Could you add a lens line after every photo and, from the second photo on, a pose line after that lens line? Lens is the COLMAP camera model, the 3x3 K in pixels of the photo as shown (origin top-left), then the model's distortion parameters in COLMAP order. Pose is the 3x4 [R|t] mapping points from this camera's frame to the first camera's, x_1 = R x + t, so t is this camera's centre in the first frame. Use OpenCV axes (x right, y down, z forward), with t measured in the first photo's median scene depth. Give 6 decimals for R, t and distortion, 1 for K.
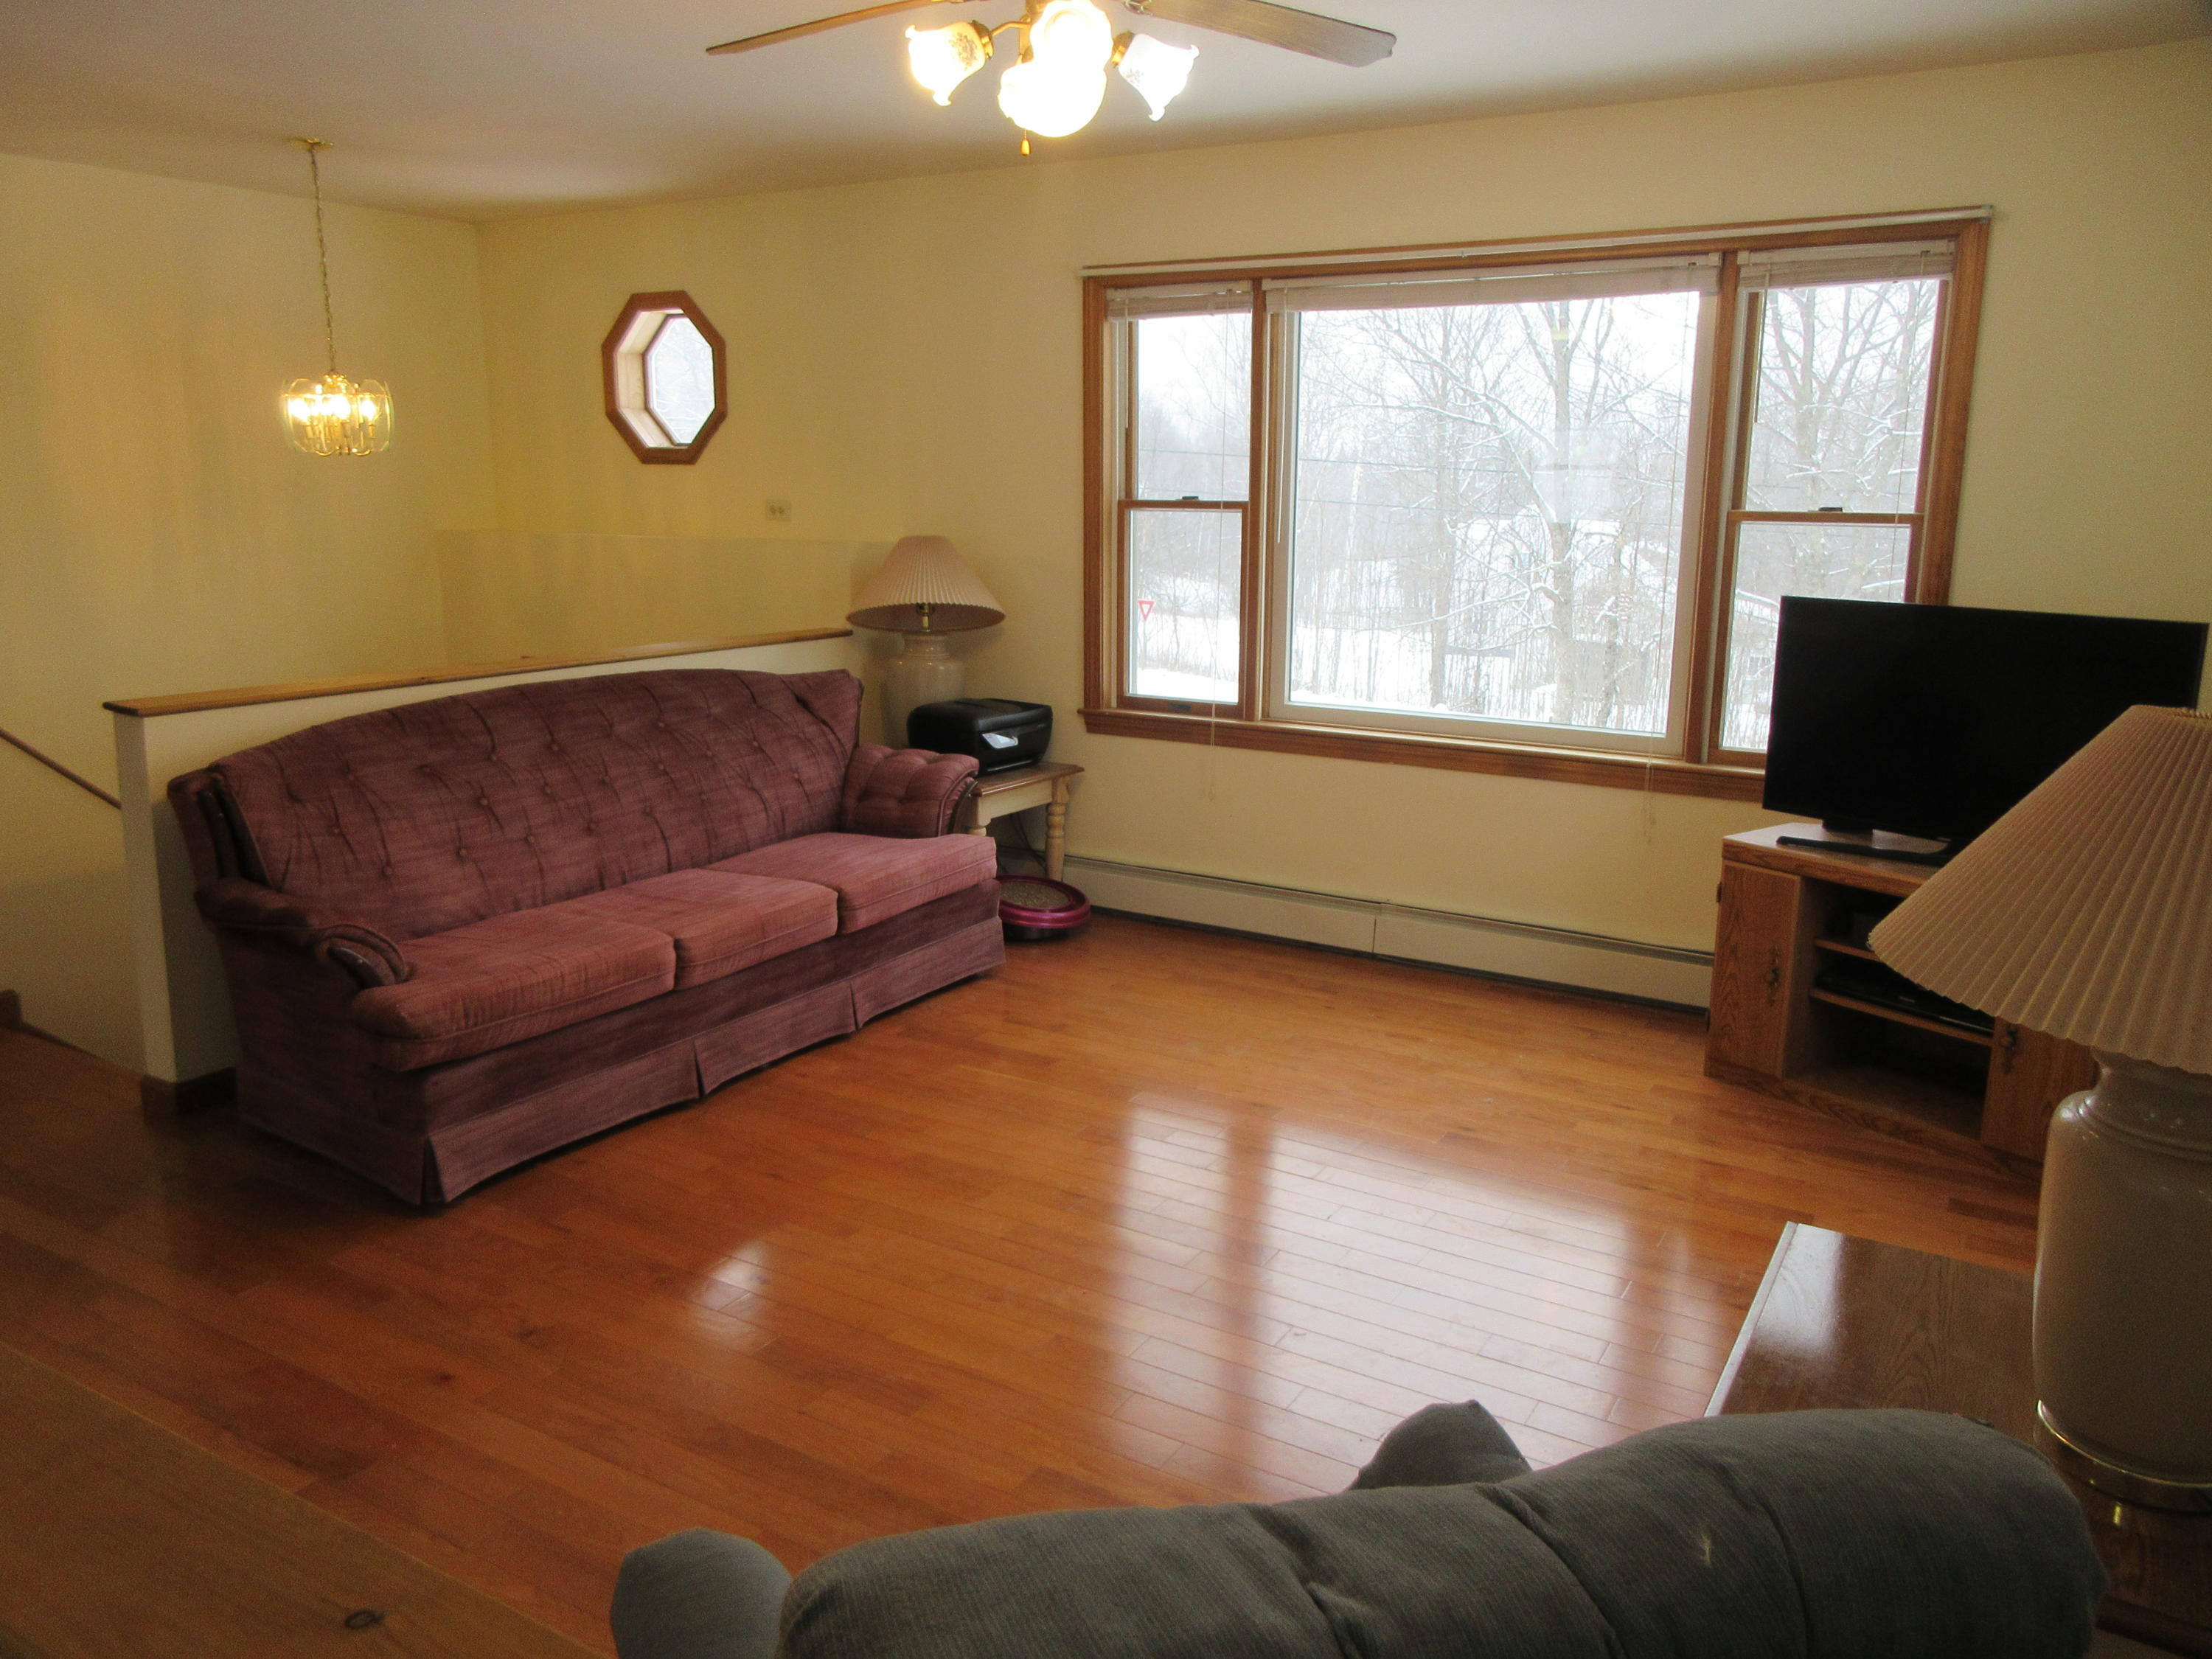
lens RADIAL K [[1698.0, 0, 1094.8], [0, 1698.0, 829.9], [0, 0, 1]] dist [0.007942, -0.002404]
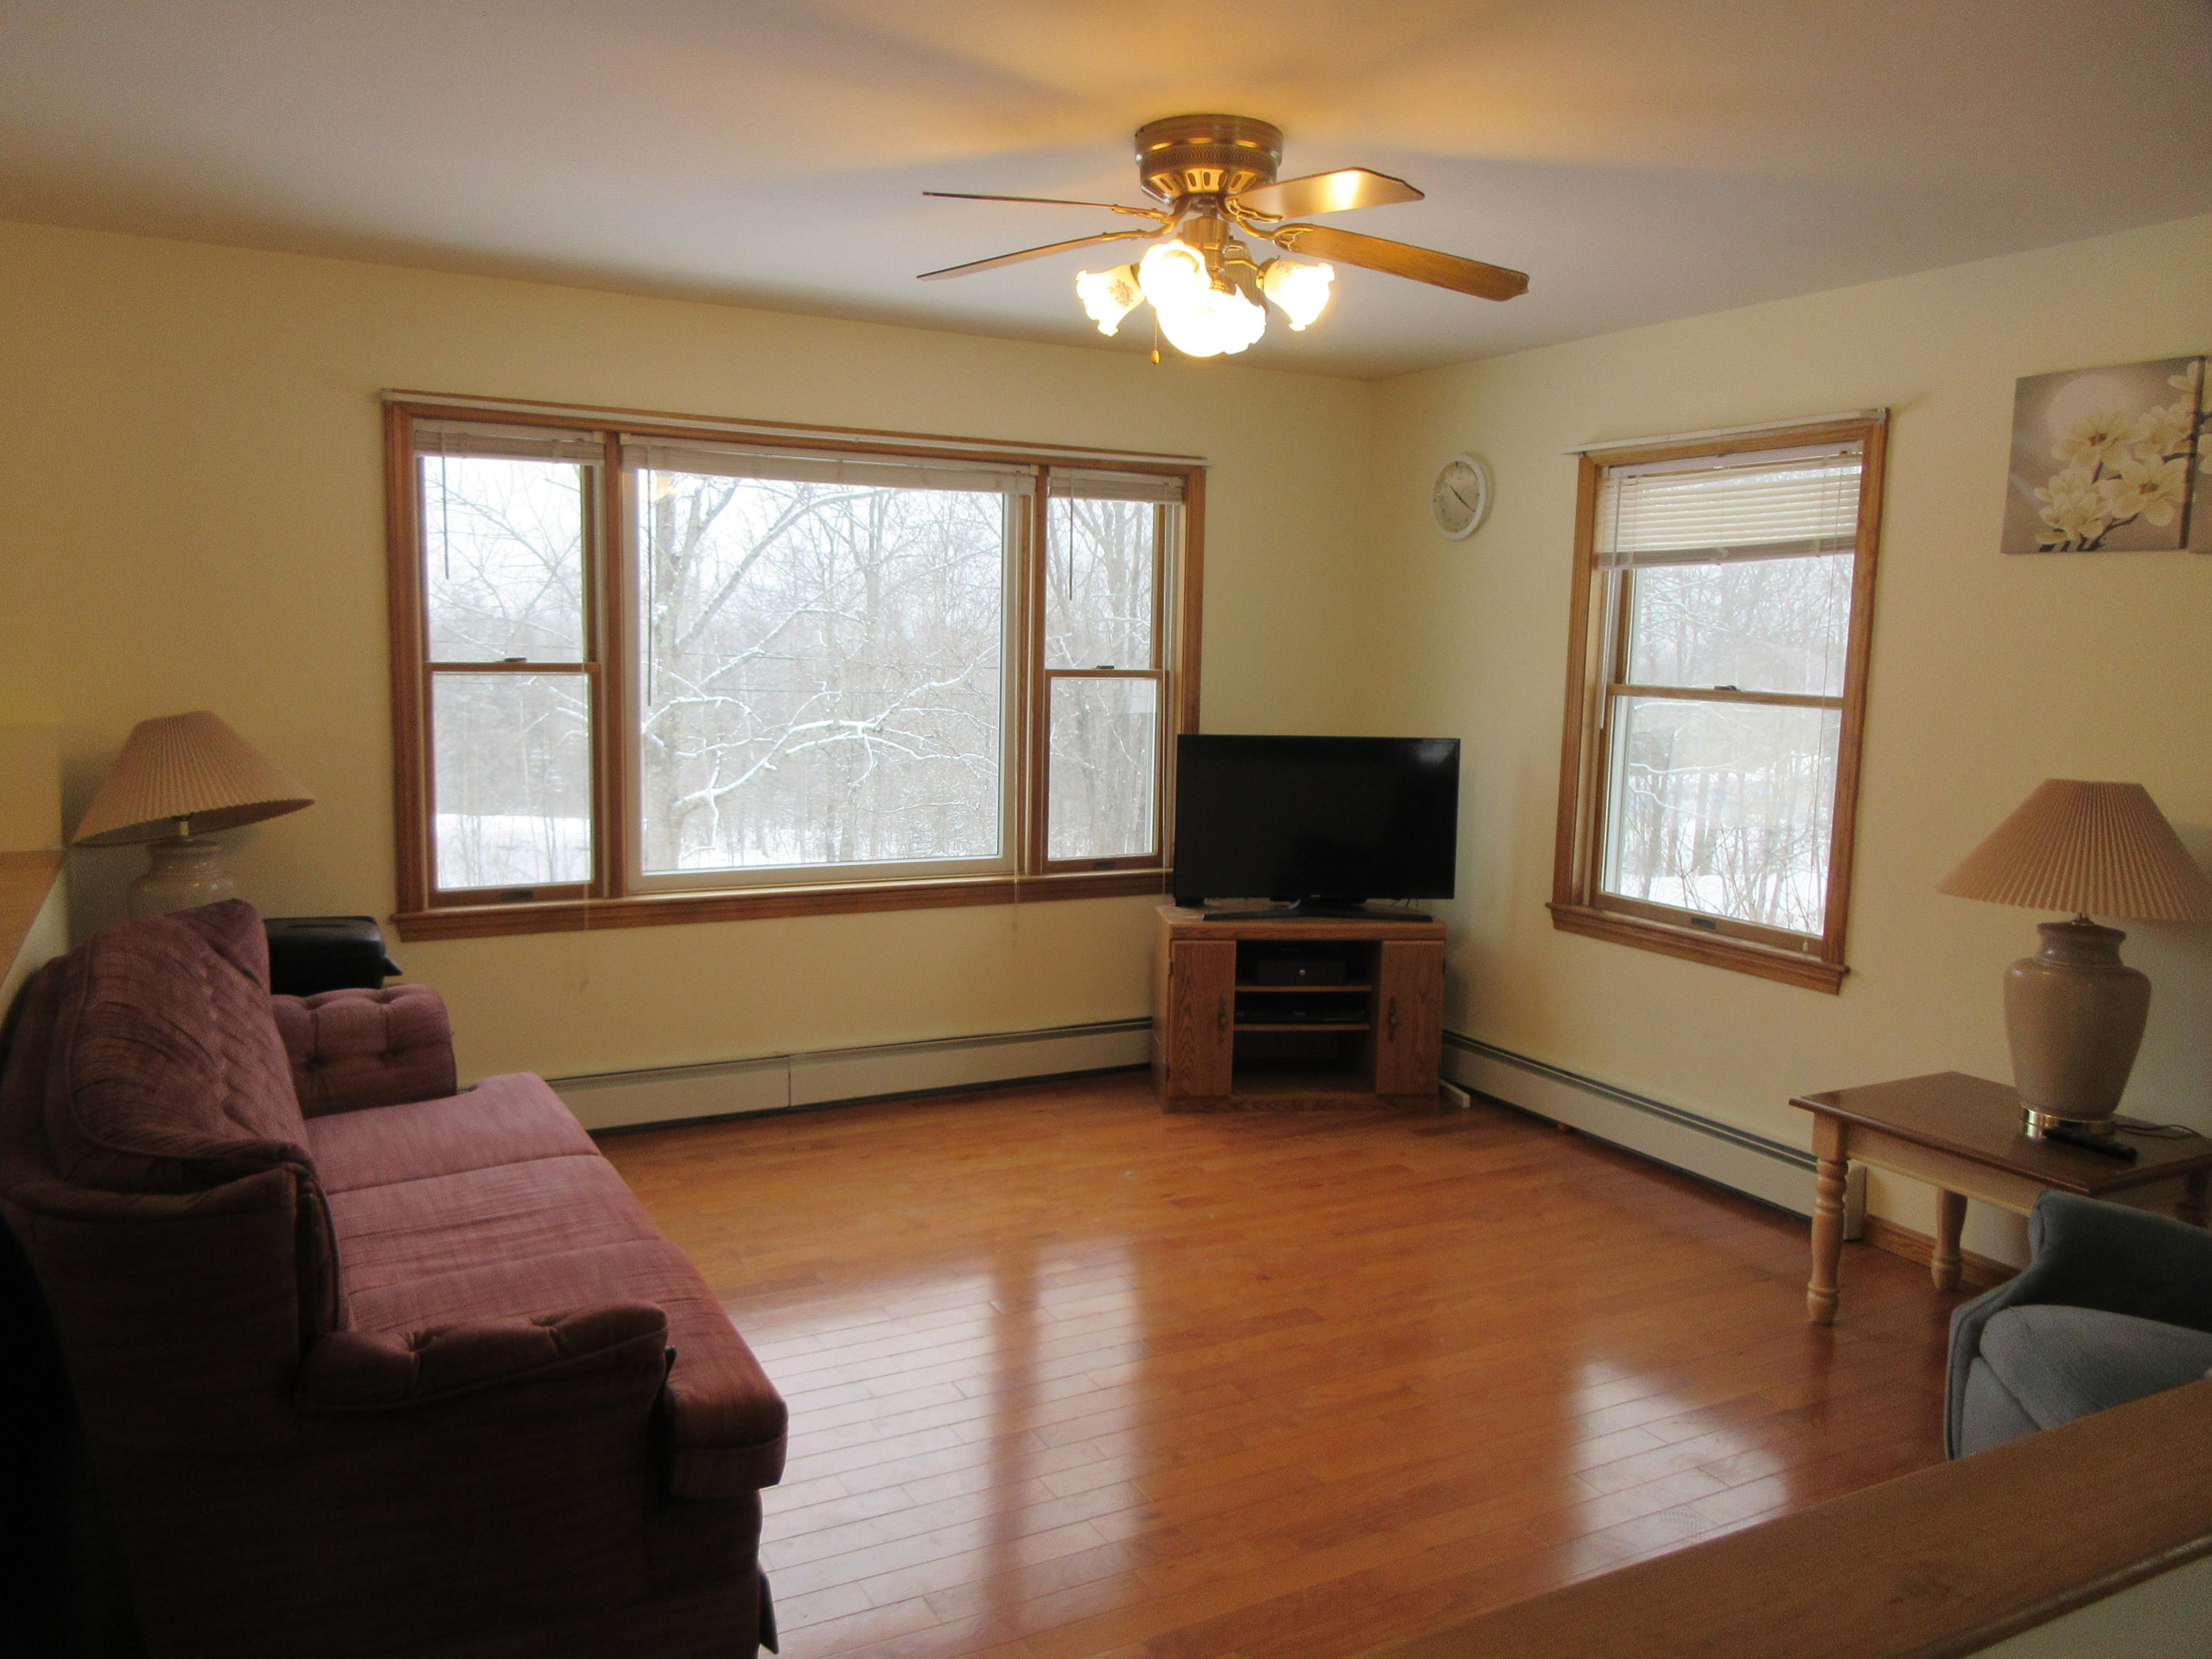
lens RADIAL K [[1603.4, 0, 1116.1], [0, 1603.4, 841.7], [0, 0, 1]] dist [-0.026747, 0.024994]
pose [[0.484915, -0.105389, 0.868188, -0.587951], [0.163806, 0.986089, 0.028209, -0.082480], [-0.859084, 0.128535, 0.495433, 0.365078]]
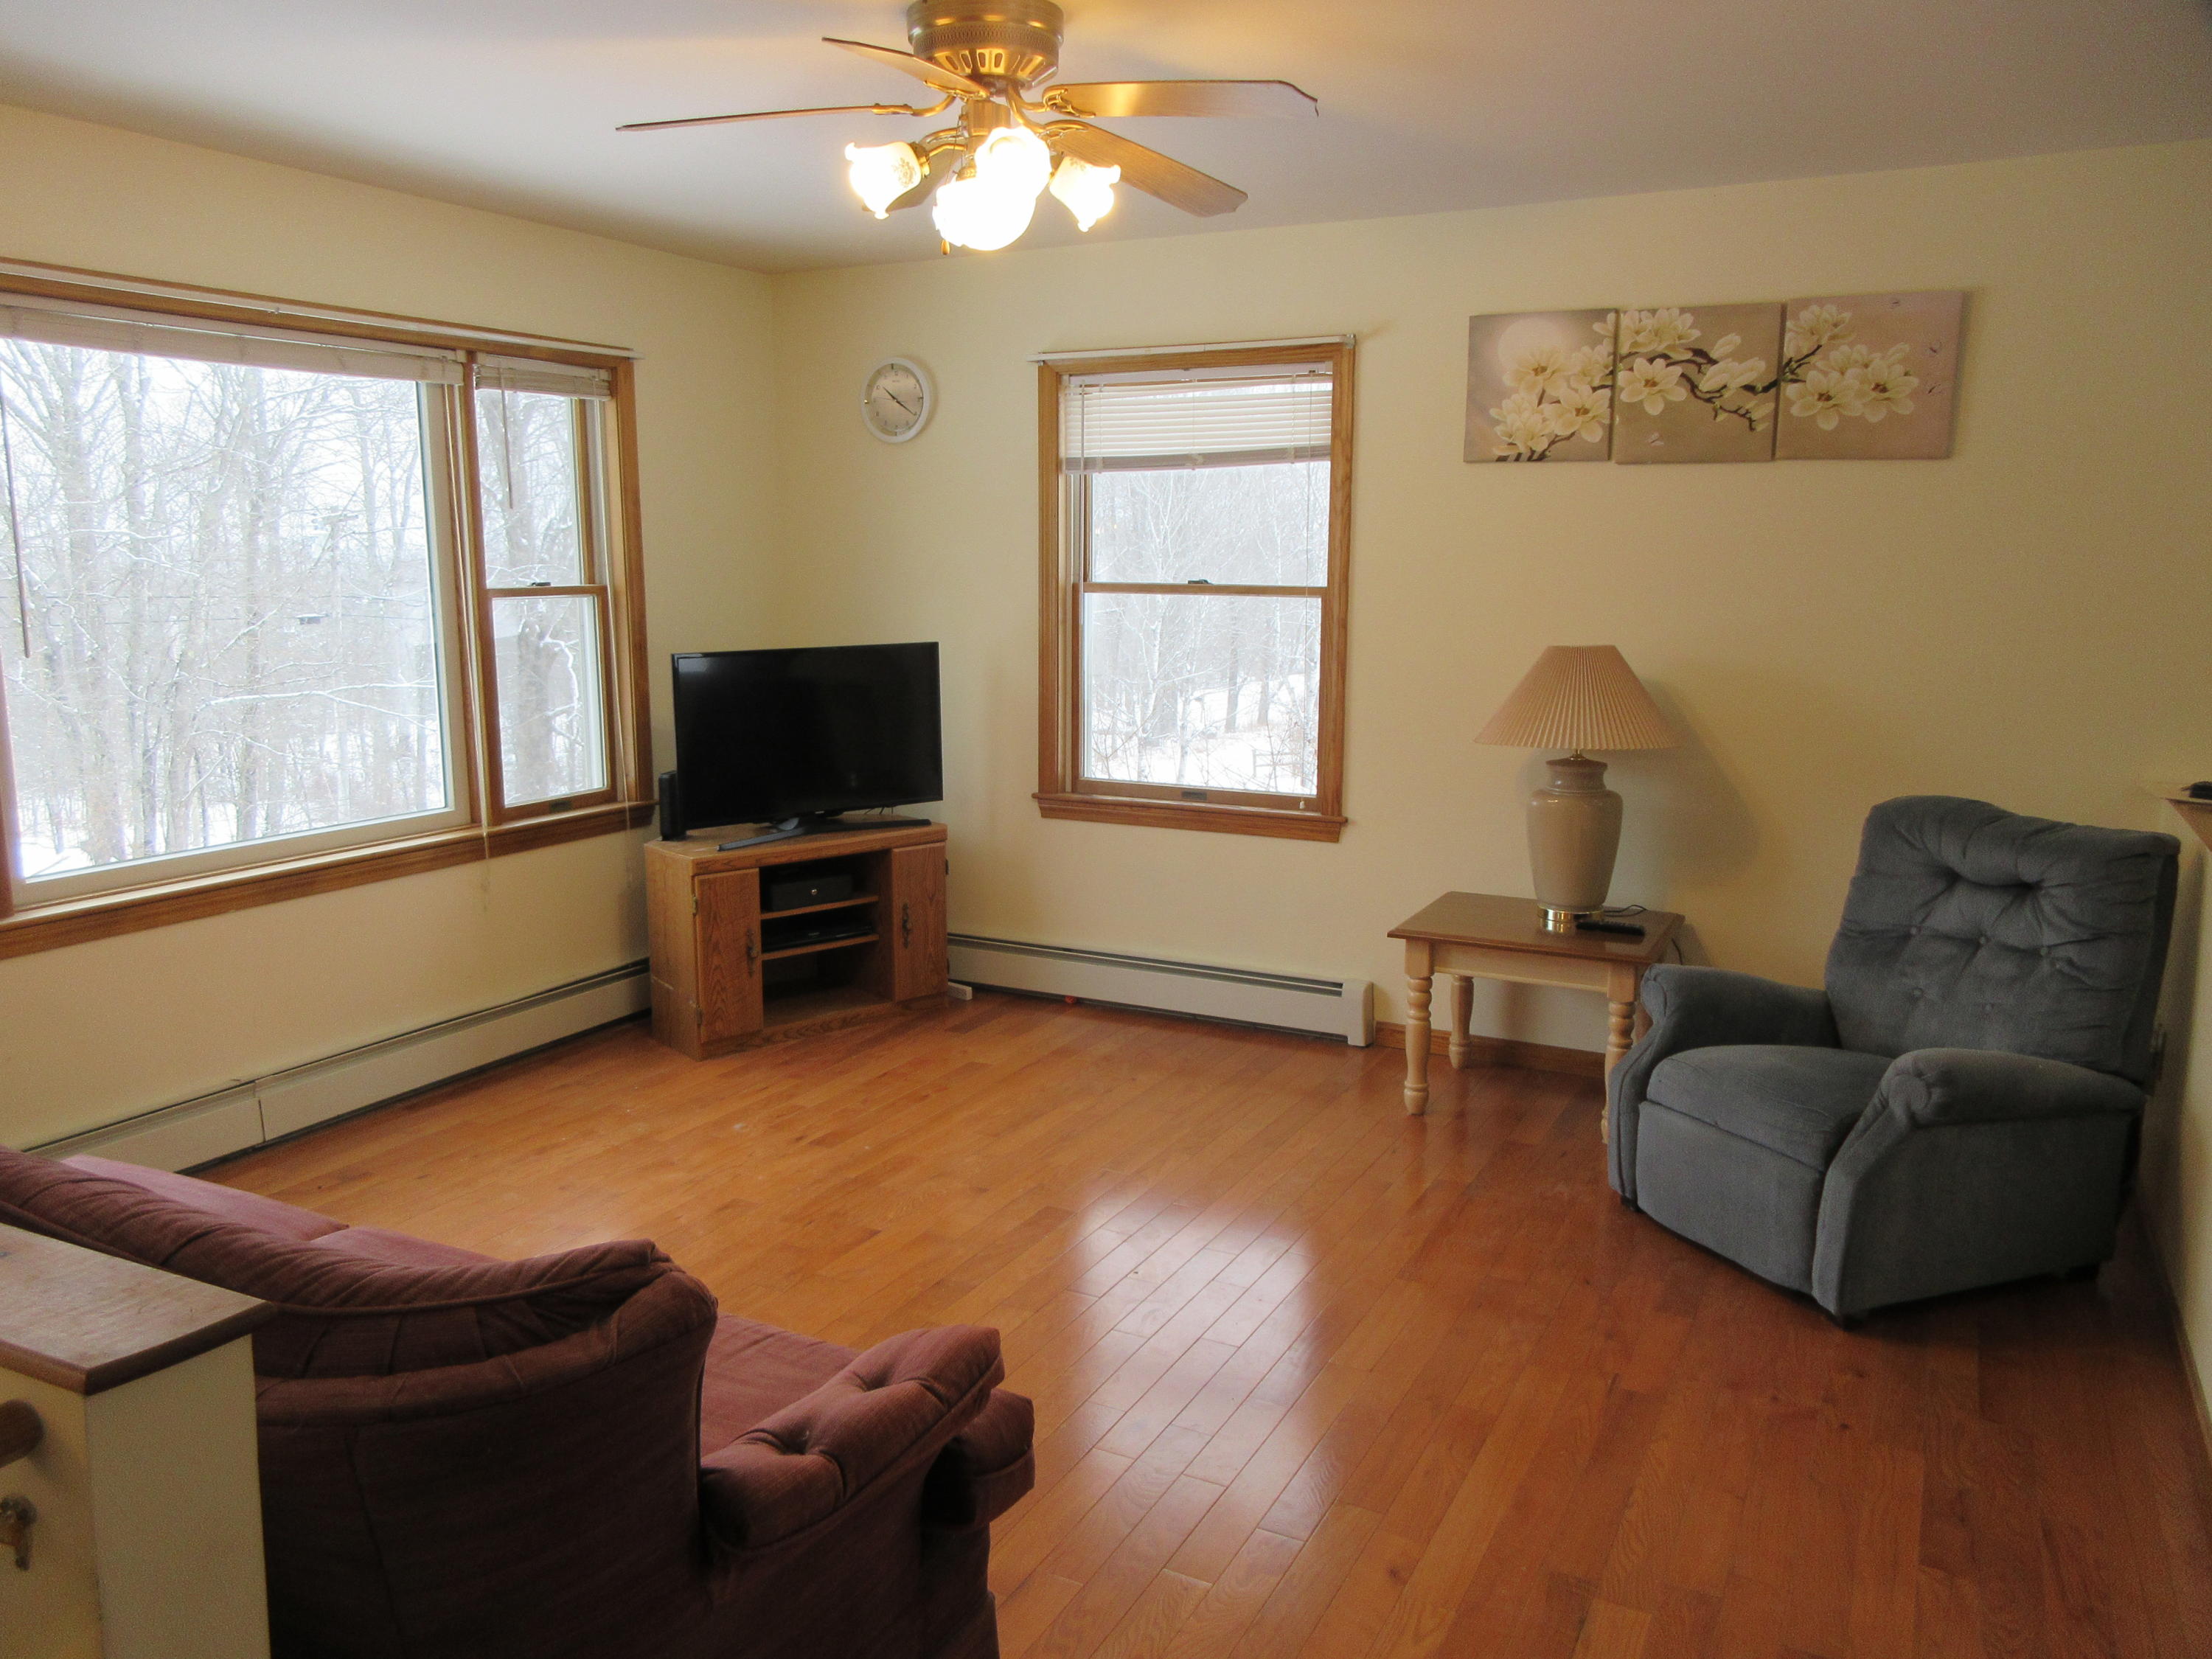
lens RADIAL K [[1603.4, 0, 1122.4], [0, 1603.4, 836.7], [0, 0, 1]] dist [-0.026747, 0.024994]
pose [[-0.085434, -0.180022, 0.979945, -0.637151], [0.208148, 0.958614, 0.194250, -0.140026], [-0.974359, 0.220570, -0.044427, 0.639878]]
